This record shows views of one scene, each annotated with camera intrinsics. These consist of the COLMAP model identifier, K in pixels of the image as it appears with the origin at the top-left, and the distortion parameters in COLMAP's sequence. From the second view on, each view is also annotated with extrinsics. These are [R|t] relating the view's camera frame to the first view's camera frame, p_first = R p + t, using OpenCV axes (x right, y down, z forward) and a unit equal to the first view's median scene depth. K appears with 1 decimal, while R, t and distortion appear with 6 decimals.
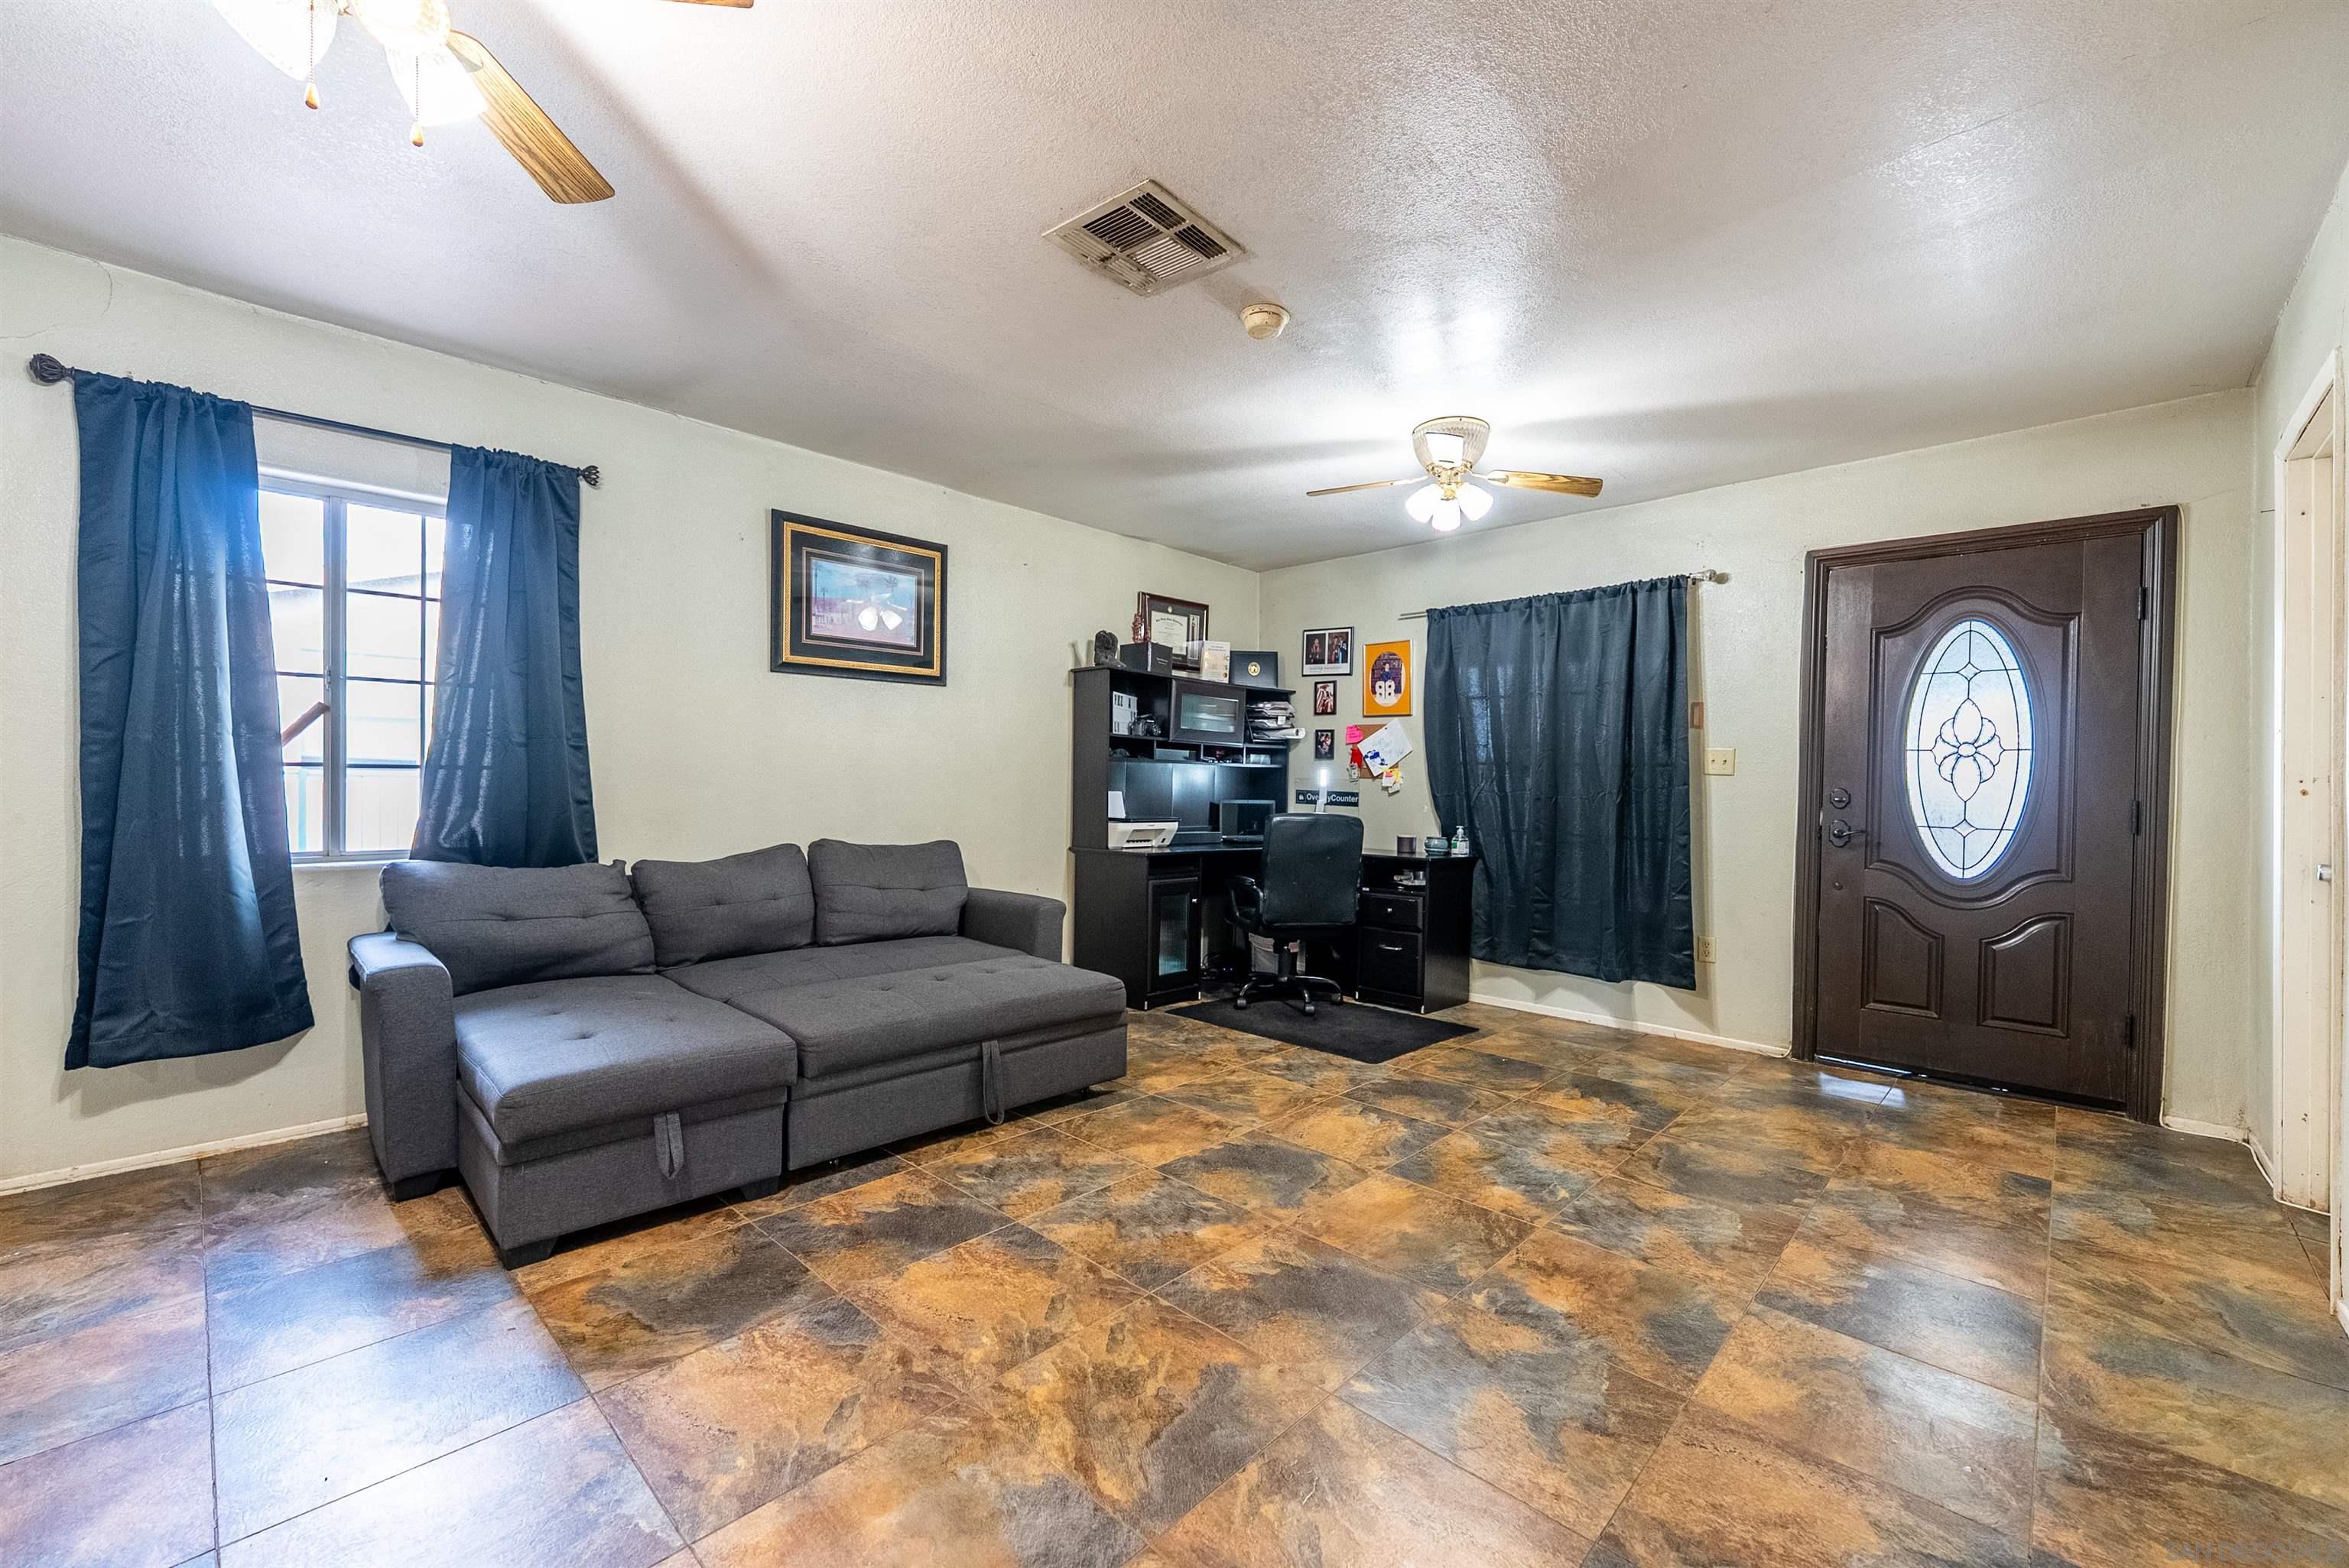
lens RADIAL K [[946.4, 0, 1184.1], [0, 946.4, 782.5], [0, 0, 1]] dist [0.001888, -0.001398]
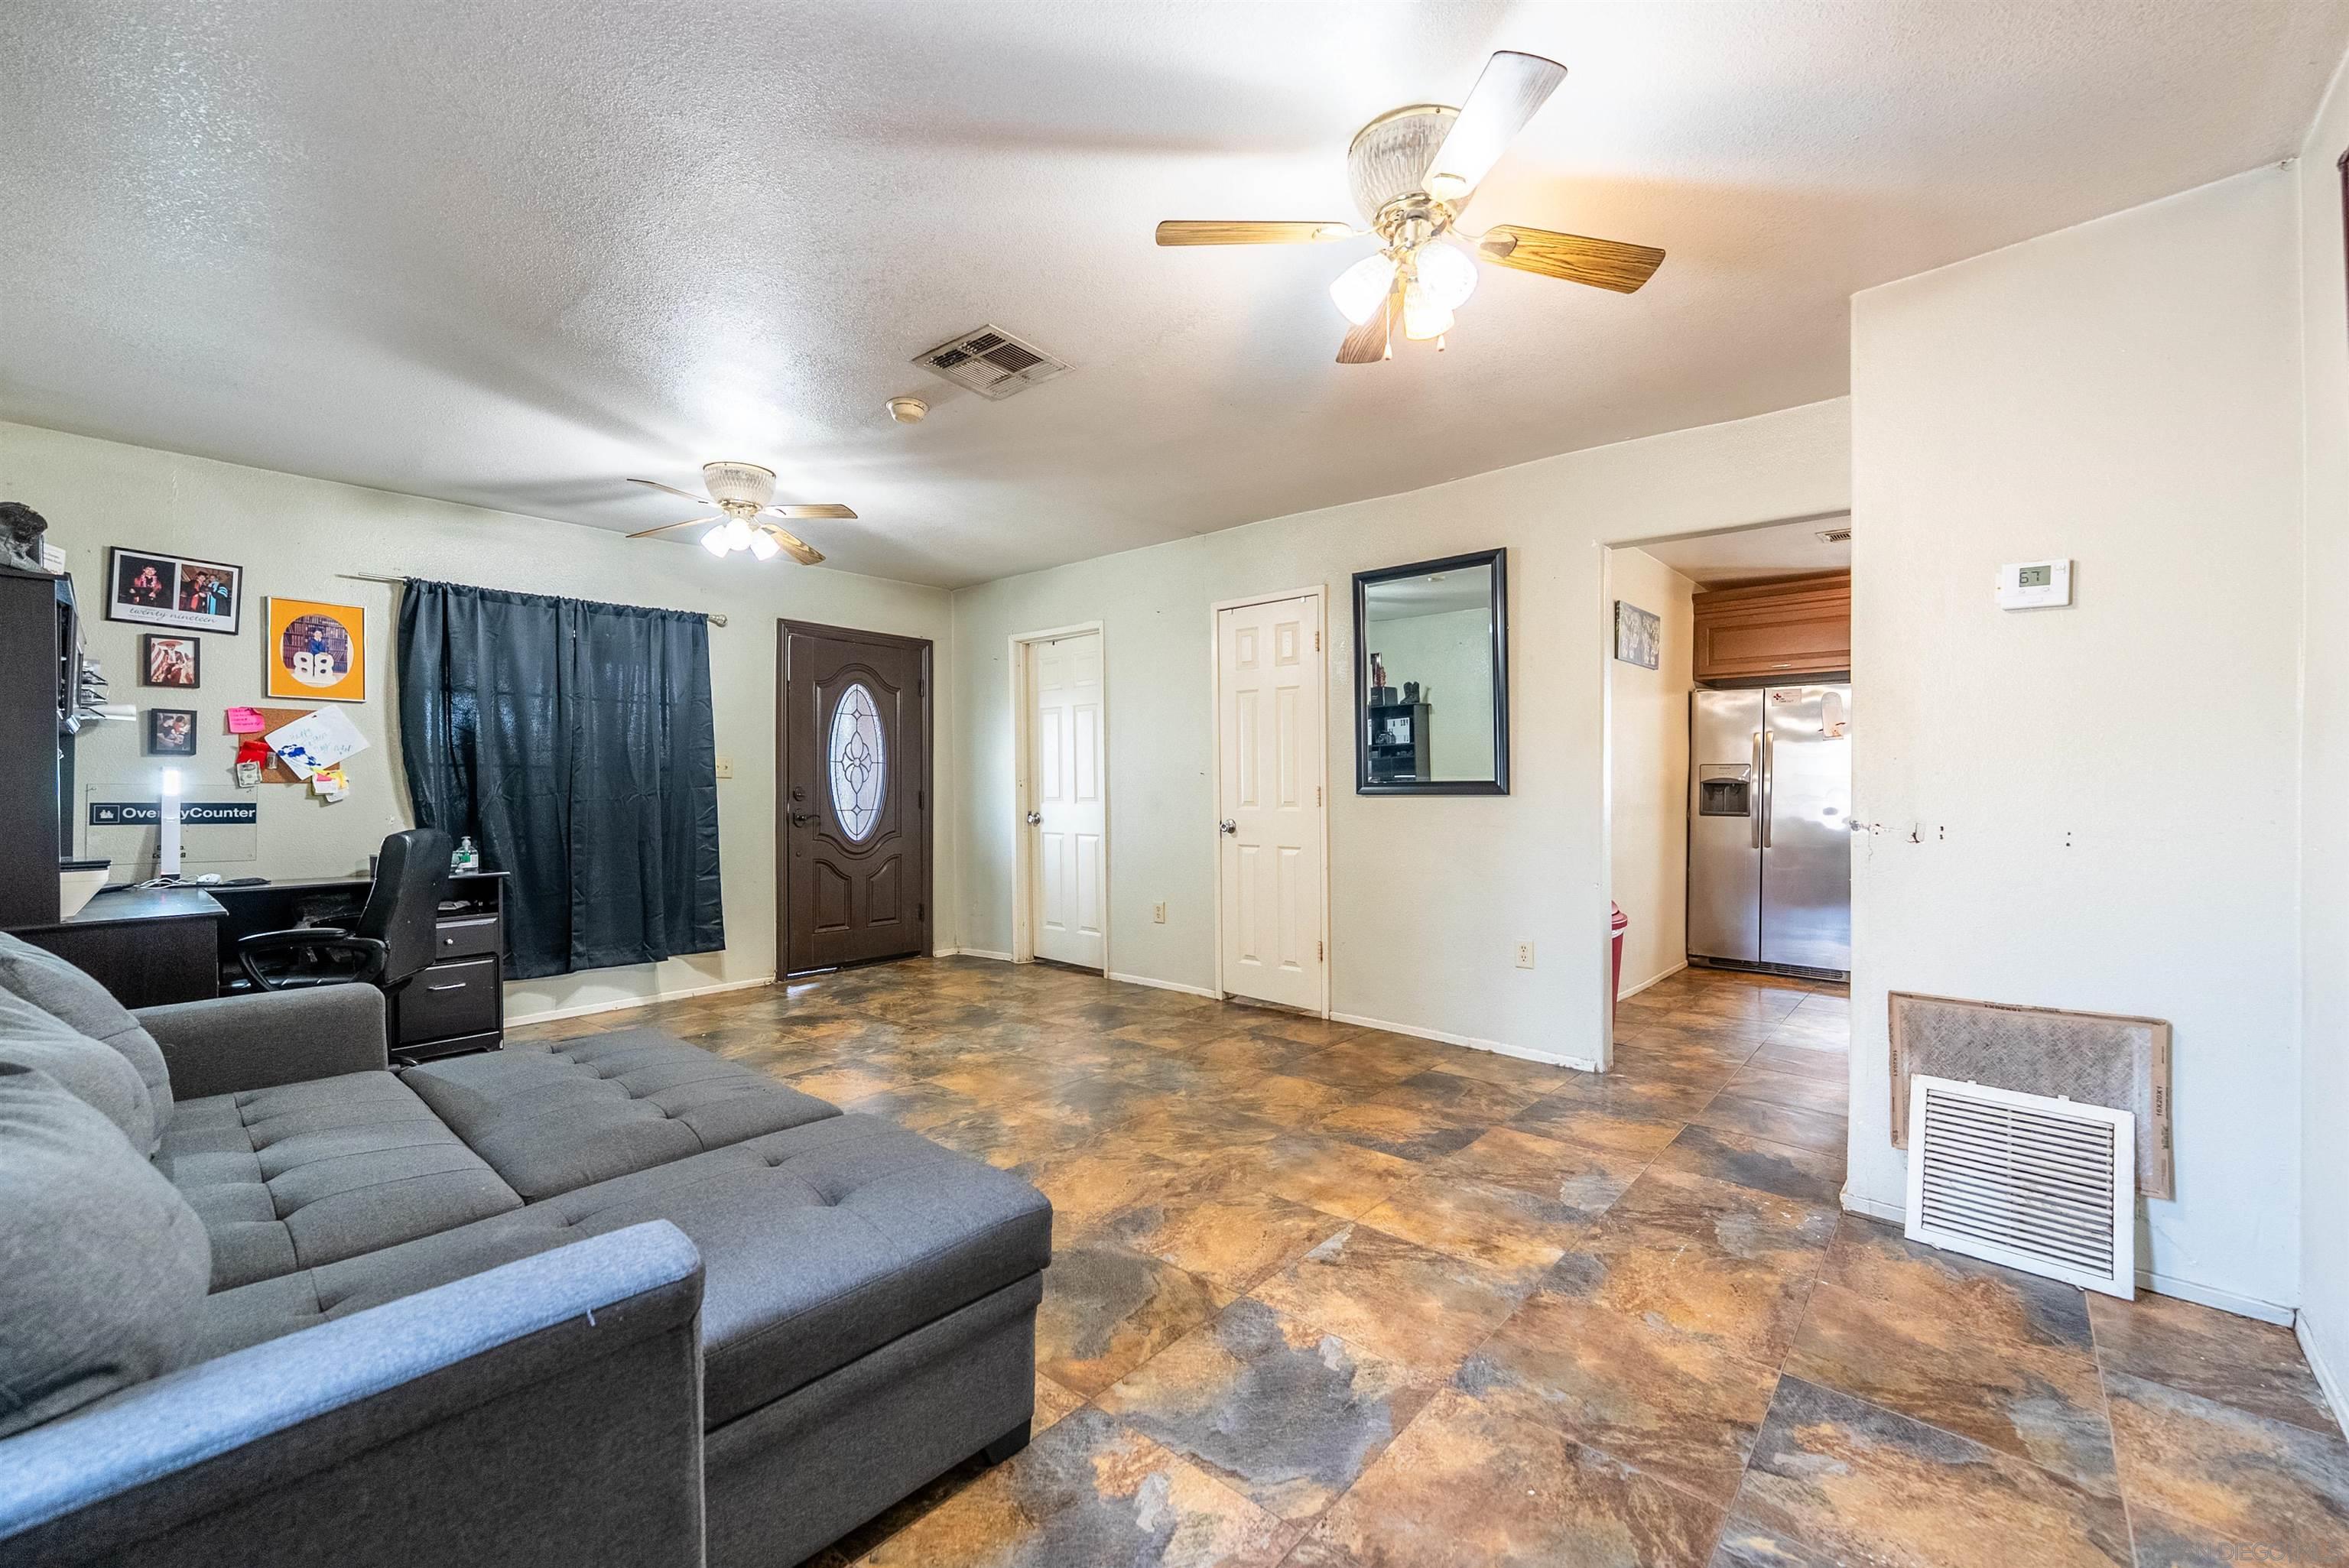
lens RADIAL K [[946.4, 0, 1177.3], [0, 946.4, 785.4], [0, 0, 1]] dist [0.001888, -0.001398]
pose [[-0.046009, -0.013226, 0.998853, -0.841810], [0.003992, 0.999902, 0.013423, -0.014461], [-0.998933, 0.004605, -0.045952, 0.520825]]
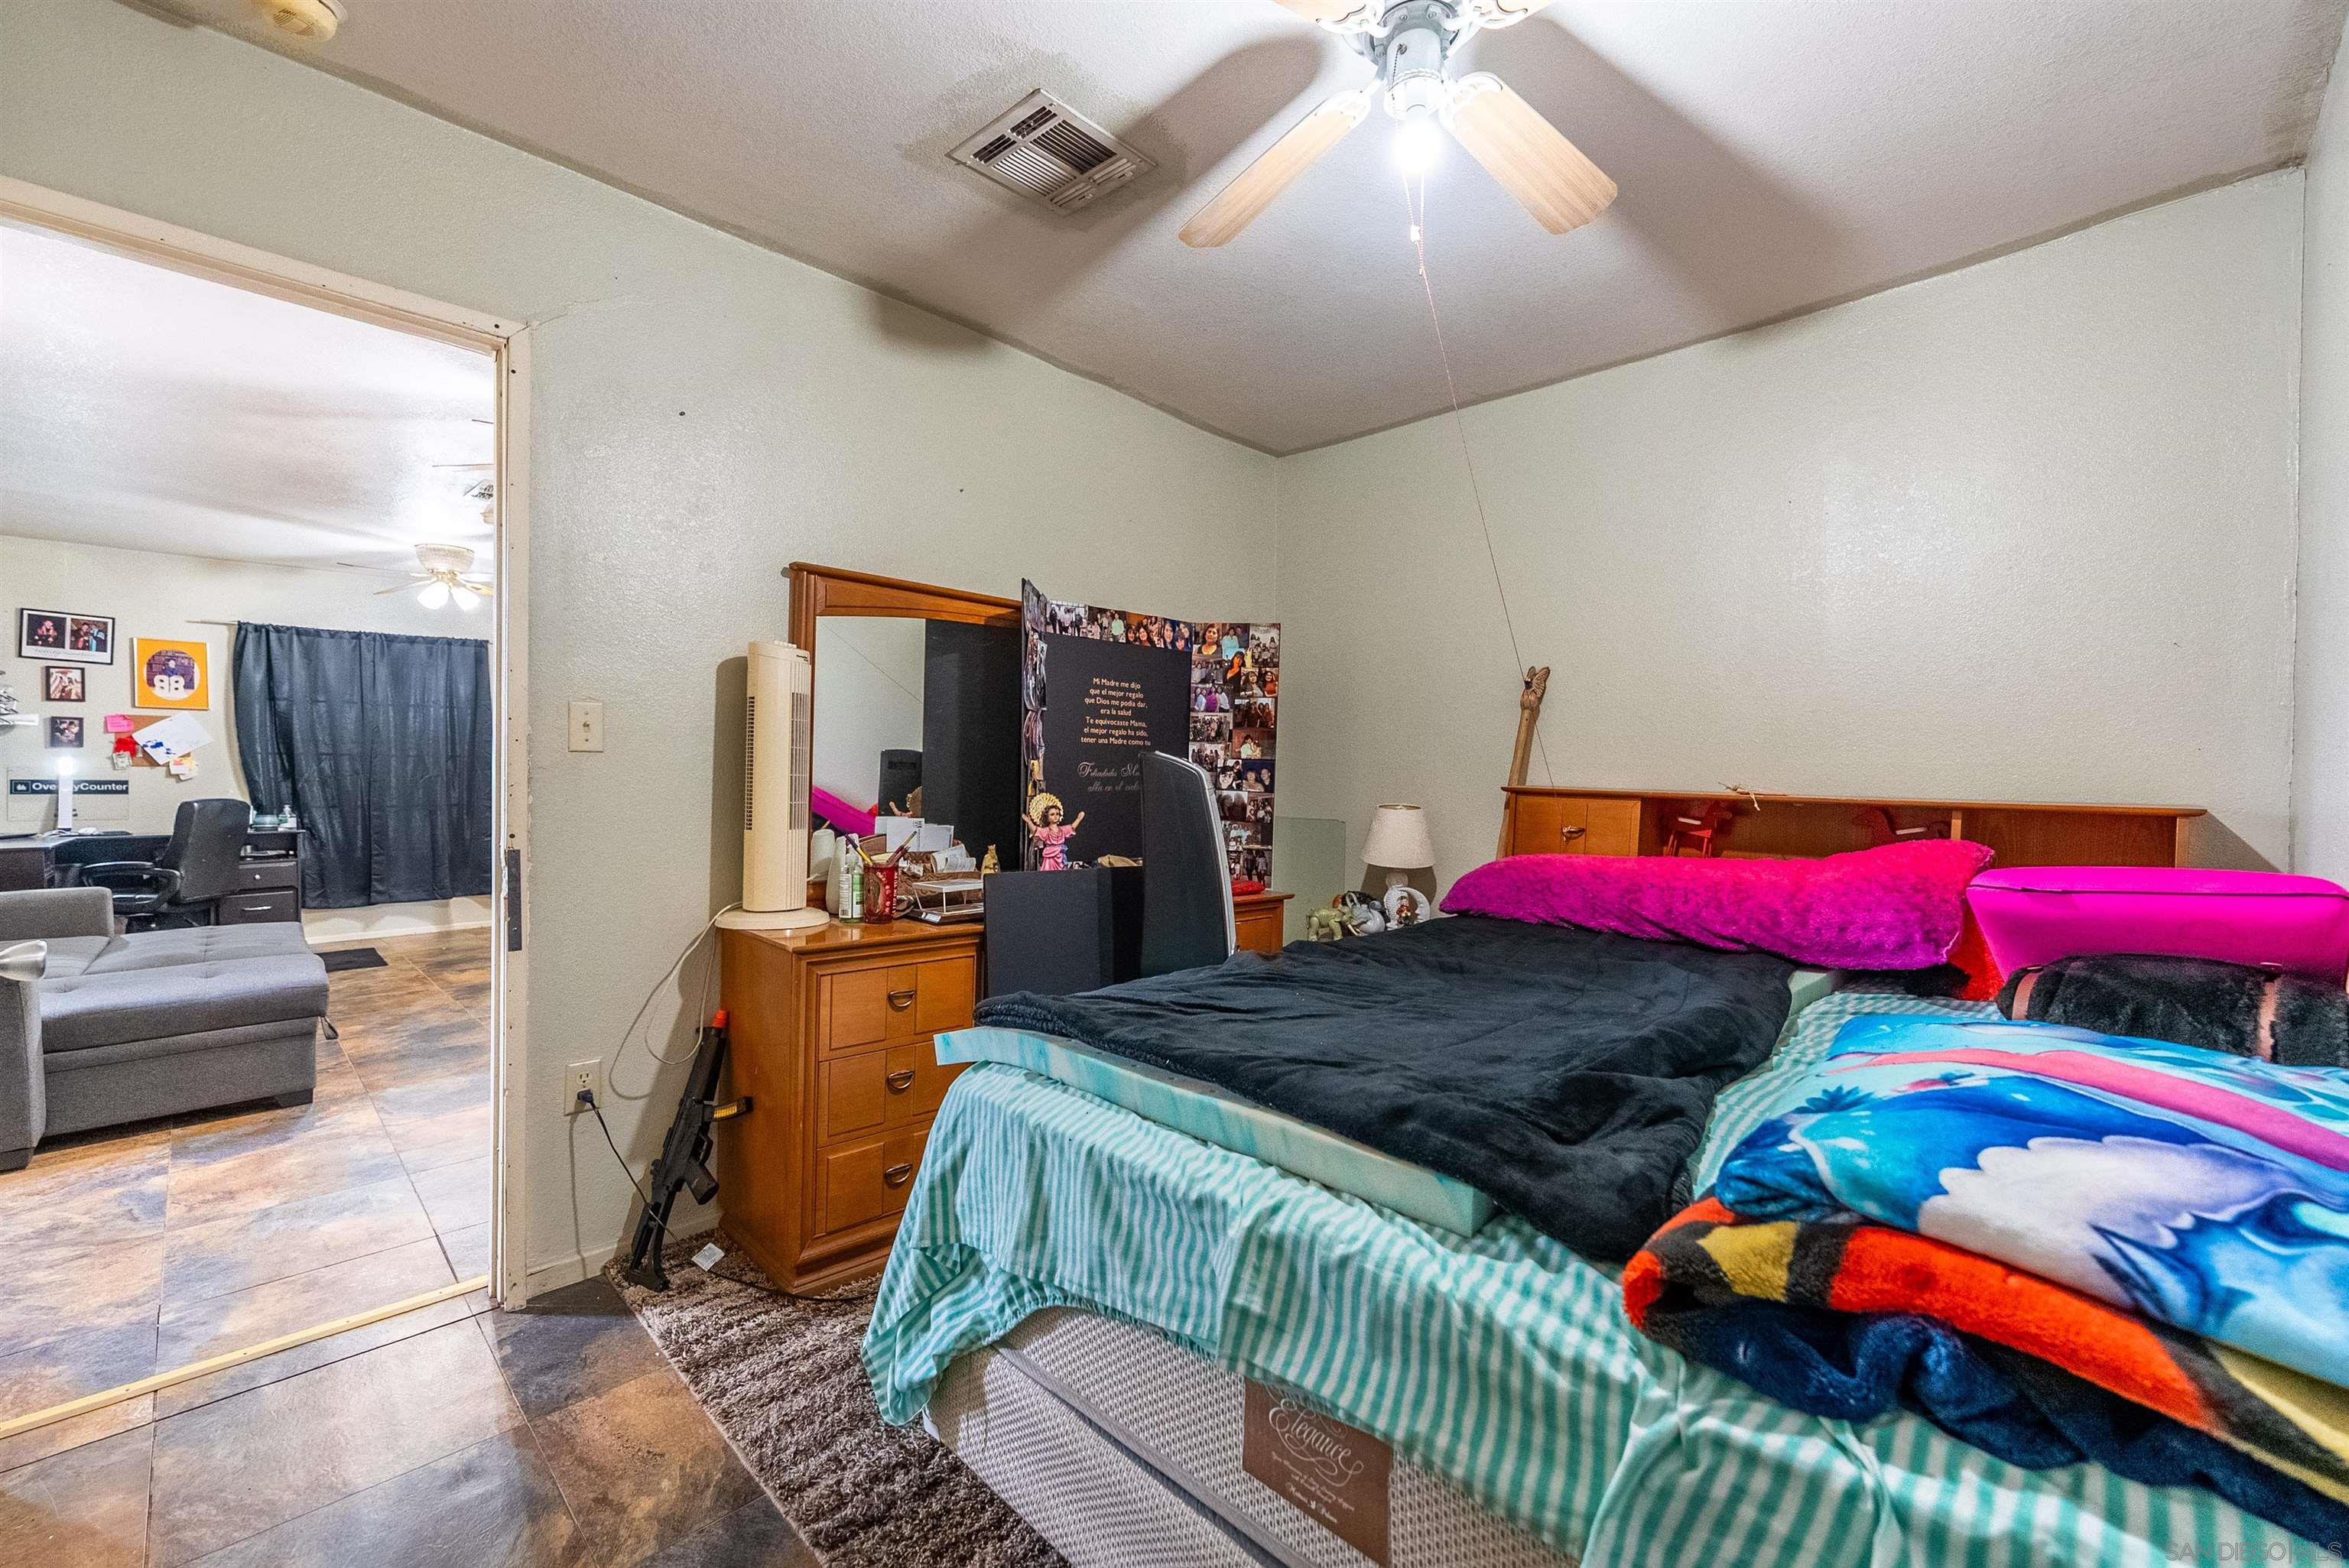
lens RADIAL K [[946.4, 0, 1179.5], [0, 946.4, 786.5], [0, 0, 1]] dist [0.001888, -0.001398]
pose [[0.013668, -0.033053, 0.999360, -1.260985], [-0.001177, 0.999452, 0.033072, -0.027617], [-0.999906, -0.001628, 0.013622, -0.243175]]
